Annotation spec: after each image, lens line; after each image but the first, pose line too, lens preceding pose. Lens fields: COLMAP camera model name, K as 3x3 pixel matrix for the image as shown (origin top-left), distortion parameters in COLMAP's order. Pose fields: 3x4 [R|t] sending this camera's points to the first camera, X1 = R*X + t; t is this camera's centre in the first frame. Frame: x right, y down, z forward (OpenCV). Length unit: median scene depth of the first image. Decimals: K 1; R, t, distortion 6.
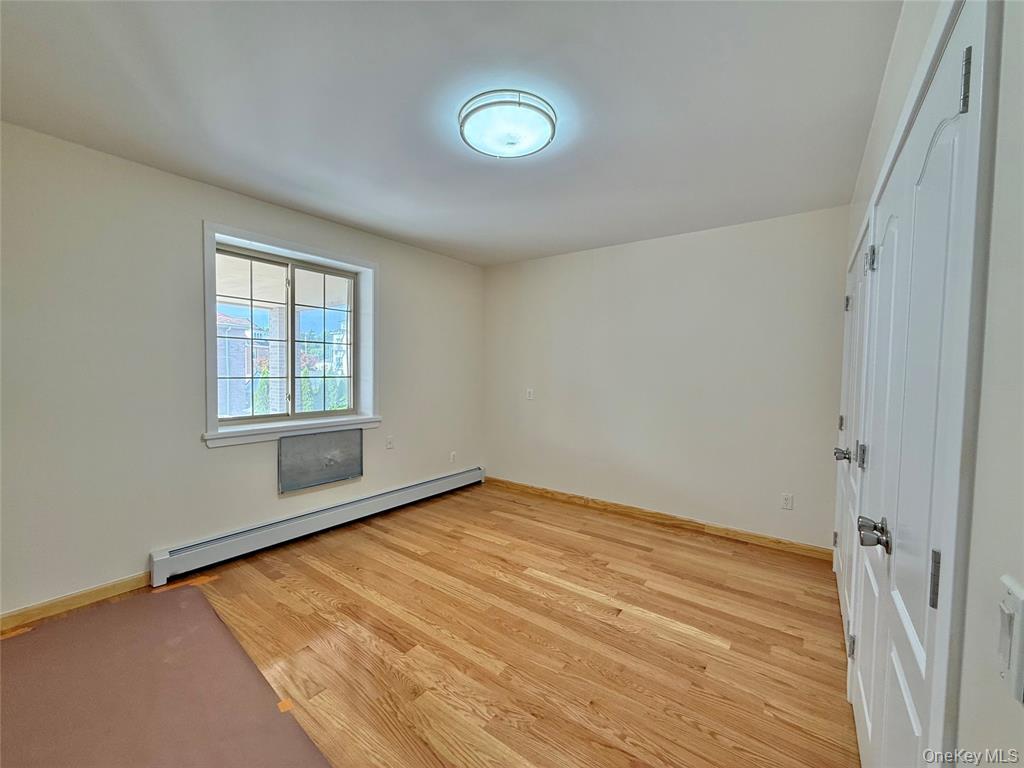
lens RADIAL K [[407.7, 0, 510.3], [0, 407.7, 386.3], [0, 0, 1]] dist [-0.002337, 0.000038]
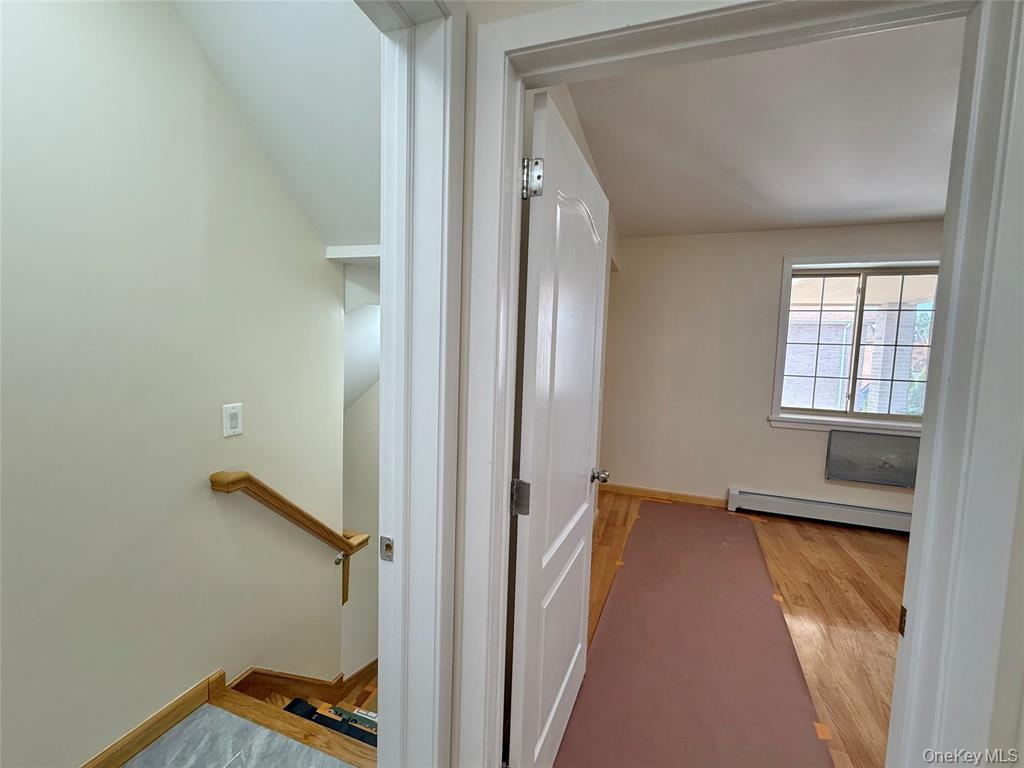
lens RADIAL K [[440.5, 0, 512.0], [0, 440.5, 384.0], [0, 0, 1]] dist [0.000921, 0.000227]
pose [[0.300393, 0.065313, -0.951577, 0.340128], [-0.070580, 0.996440, 0.046111, 0.003154], [0.951201, 0.053310, 0.303934, -0.240825]]
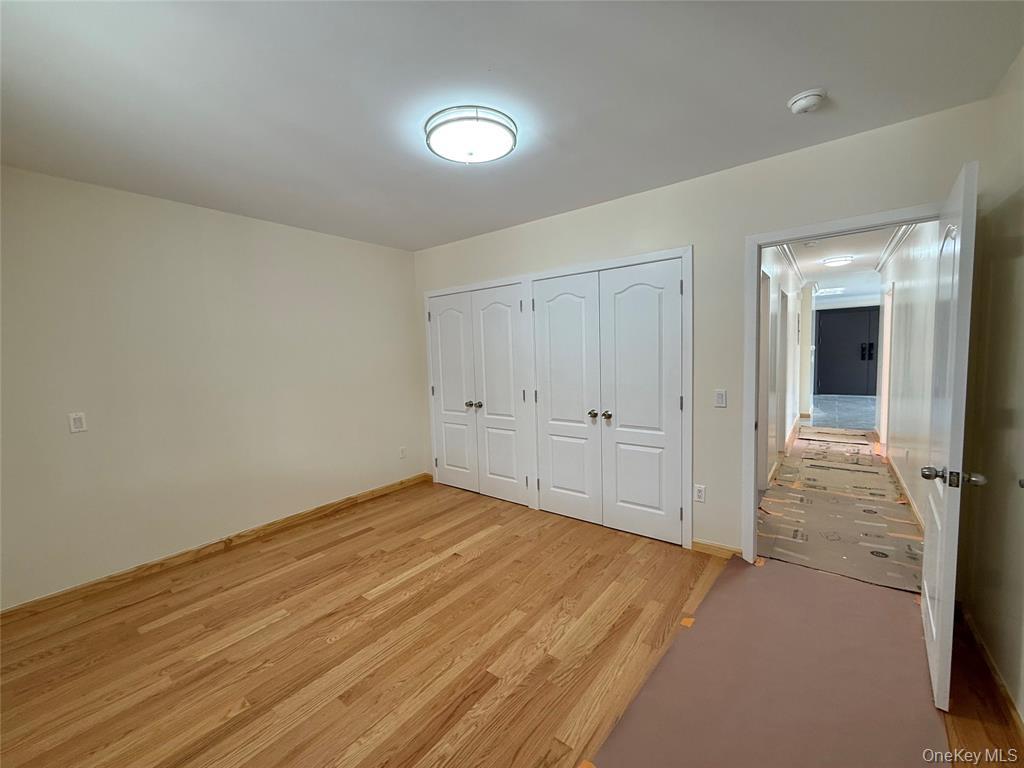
lens RADIAL K [[407.7, 0, 510.3], [0, 407.7, 386.3], [0, 0, 1]] dist [-0.002337, 0.000038]
pose [[0.033968, -0.100973, 0.994309, -0.714379], [0.077865, 0.992127, 0.098091, -0.055816], [-0.996385, 0.074089, 0.041562, 0.574481]]
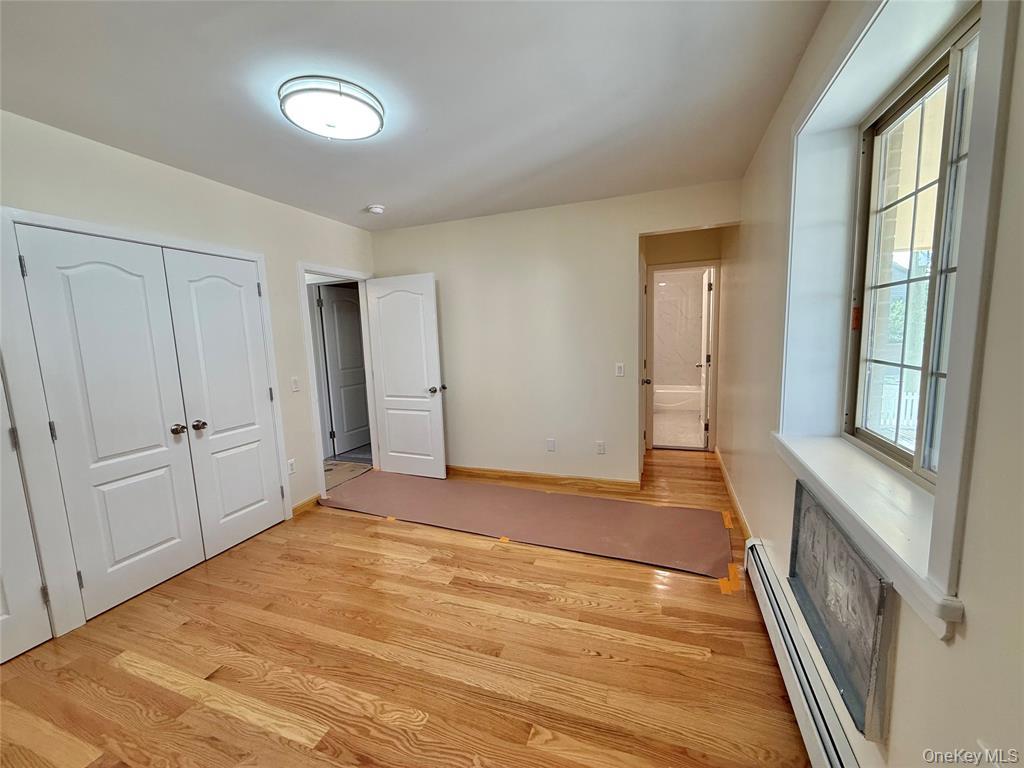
lens RADIAL K [[407.7, 0, 510.3], [0, 407.7, 386.3], [0, 0, 1]] dist [-0.002337, 0.000038]
pose [[-0.960985, 0.052037, -0.271662, -0.073159], [0.006159, 0.985926, 0.167066, -0.084139], [0.276532, 0.158875, -0.947781, 1.386577]]
